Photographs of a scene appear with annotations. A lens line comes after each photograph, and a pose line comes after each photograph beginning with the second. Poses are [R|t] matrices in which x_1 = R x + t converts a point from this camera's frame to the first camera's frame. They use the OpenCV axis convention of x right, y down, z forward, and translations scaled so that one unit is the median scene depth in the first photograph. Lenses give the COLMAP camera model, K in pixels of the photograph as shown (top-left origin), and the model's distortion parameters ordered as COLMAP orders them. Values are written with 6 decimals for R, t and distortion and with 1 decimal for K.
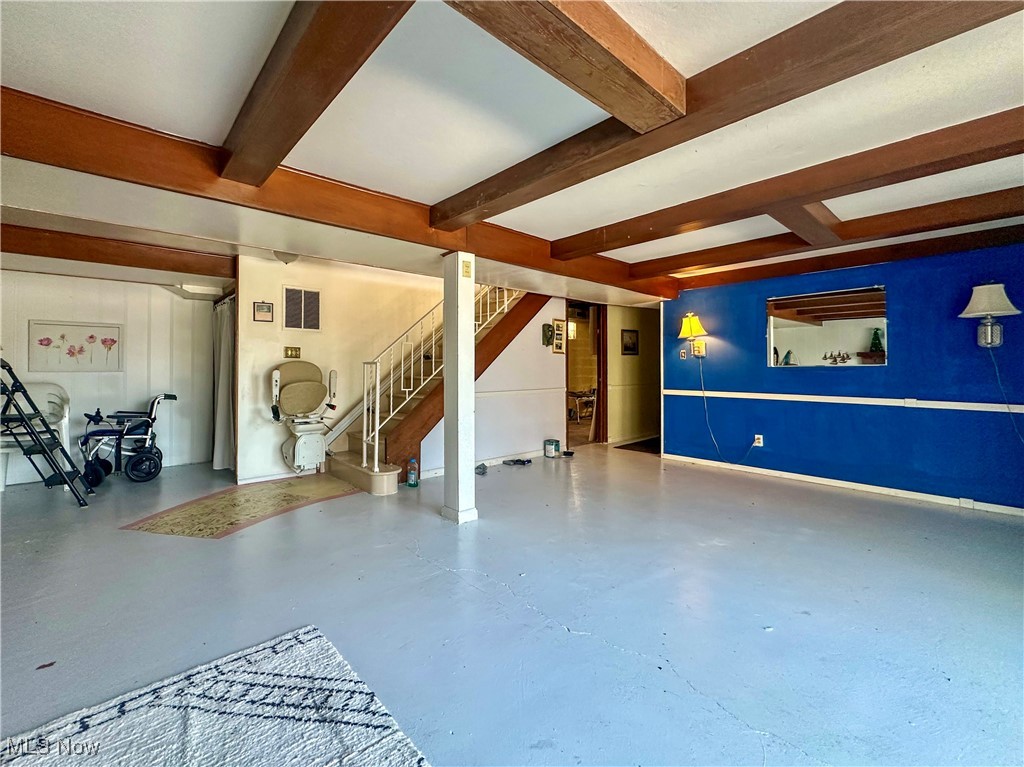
lens RADIAL K [[437.5, 0, 482.8], [0, 437.5, 365.1], [0, 0, 1]] dist [-0.000510, -0.000101]
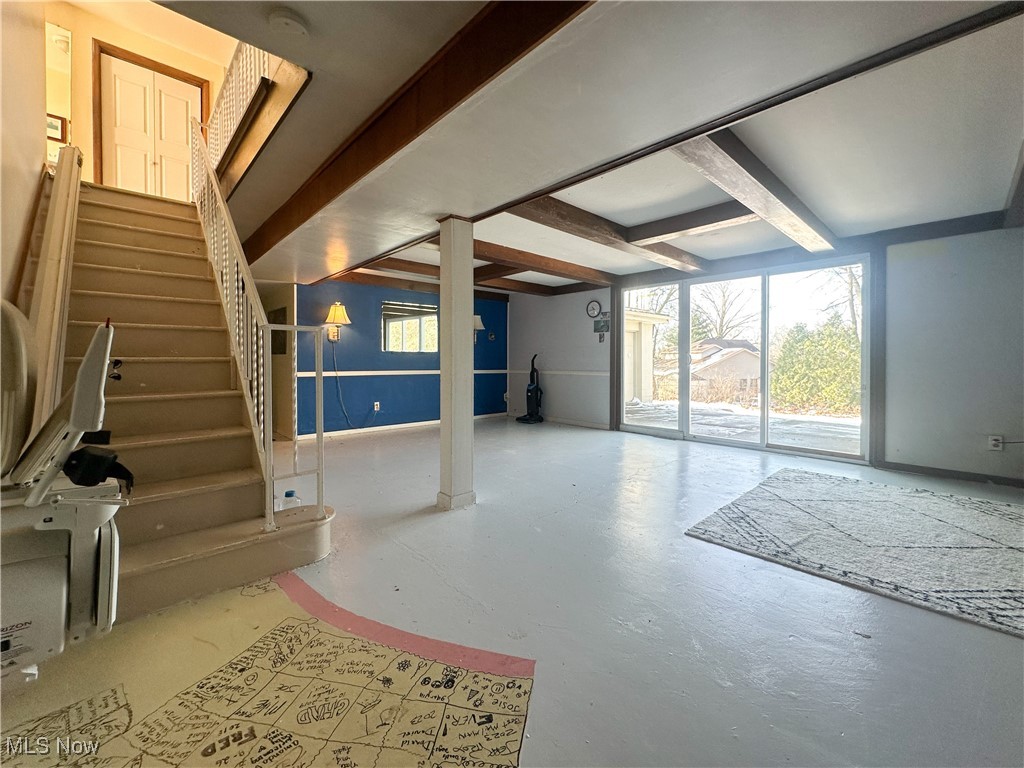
lens RADIAL K [[419.8, 0, 512.8], [0, 419.8, 361.5], [0, 0, 1]] dist [0.000248, 0.000065]
pose [[-0.042980, -0.005037, 0.999063, -0.880923], [-0.008647, 0.999952, 0.004669, 0.035141], [-0.999039, -0.008438, -0.043021, 0.844945]]
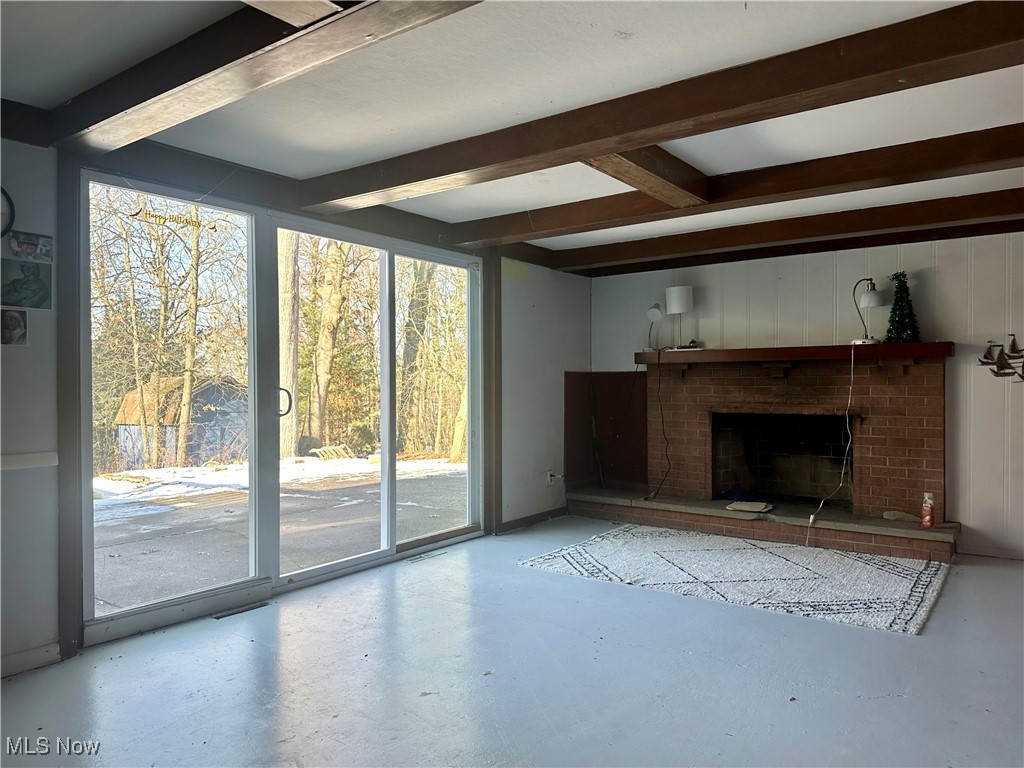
lens RADIAL K [[721.9, 0, 512.0], [0, 721.9, 384.0], [0, 0, 1]] dist [0.020028, -0.000089]
pose [[-0.971808, -0.001145, -0.235772, 0.500866], [-0.000013, 0.999988, -0.004803, 0.007171], [0.235775, -0.004664, -0.971797, 1.298417]]
